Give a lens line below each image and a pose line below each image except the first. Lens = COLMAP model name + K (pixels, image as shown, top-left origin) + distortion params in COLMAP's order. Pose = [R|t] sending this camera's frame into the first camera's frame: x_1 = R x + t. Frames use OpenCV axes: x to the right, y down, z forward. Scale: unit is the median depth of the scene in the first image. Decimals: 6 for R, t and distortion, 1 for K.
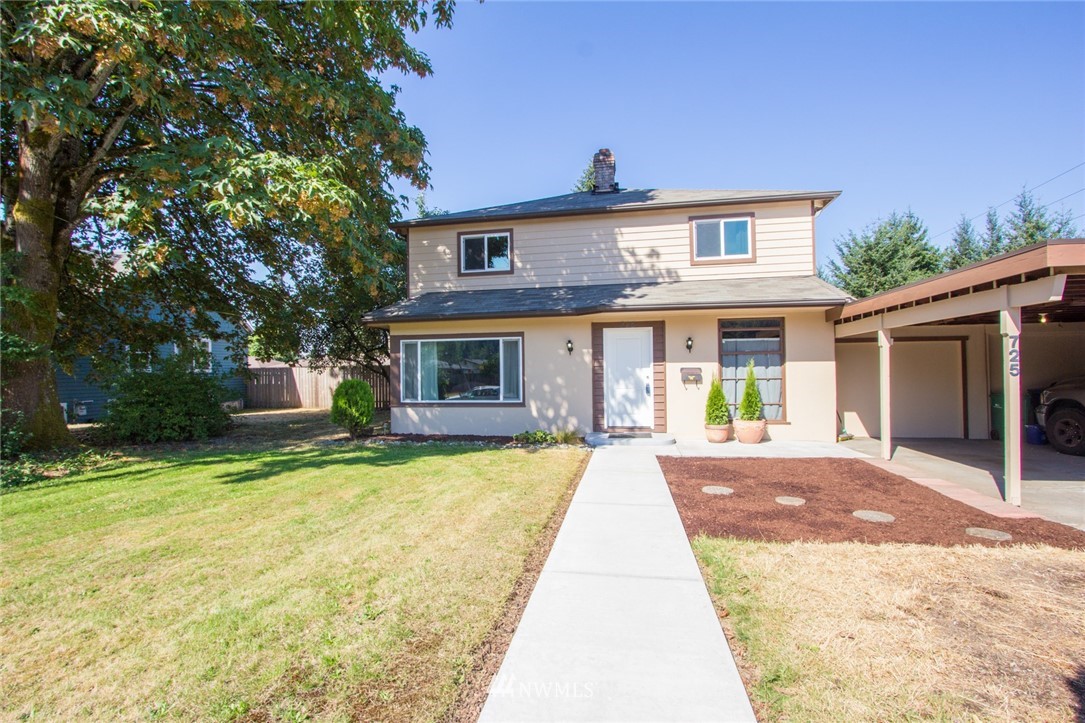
lens RADIAL K [[502.2, 0, 535.9], [0, 502.2, 365.5], [0, 0, 1]] dist [-0.017465, 0.001182]
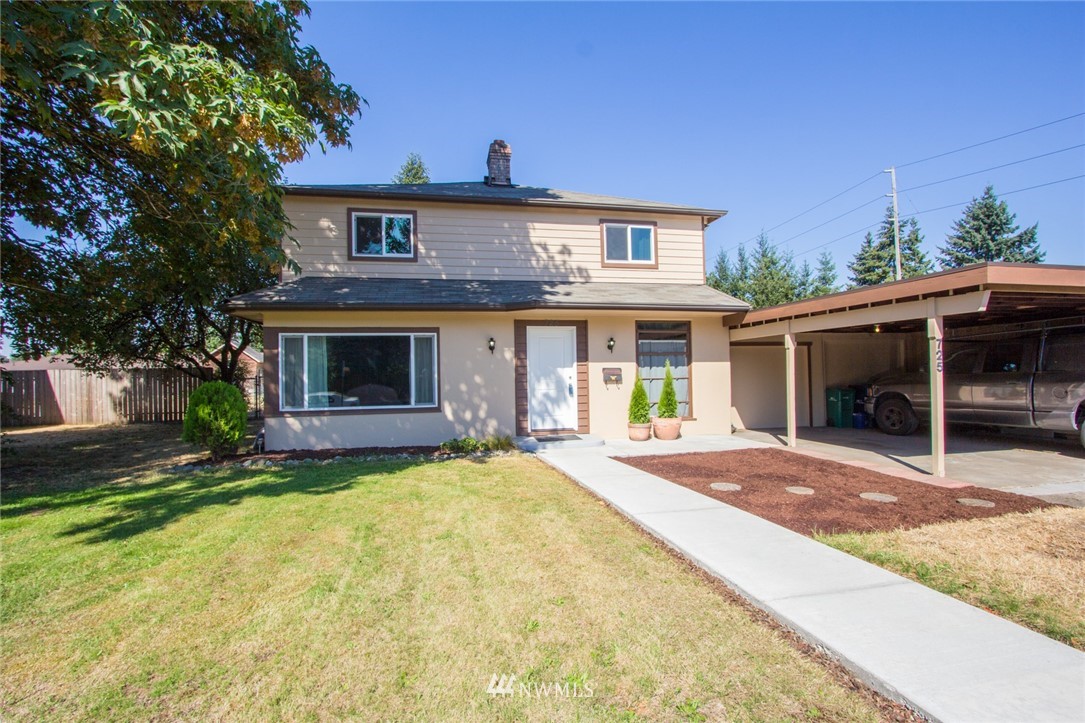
lens RADIAL K [[502.2, 0, 535.9], [0, 502.2, 365.5], [0, 0, 1]] dist [-0.017465, 0.001182]
pose [[0.924488, 0.003592, 0.381195, -0.208052], [-0.000539, 0.999967, -0.008114, 0.007840], [-0.381211, 0.007296, 0.924459, 0.118700]]
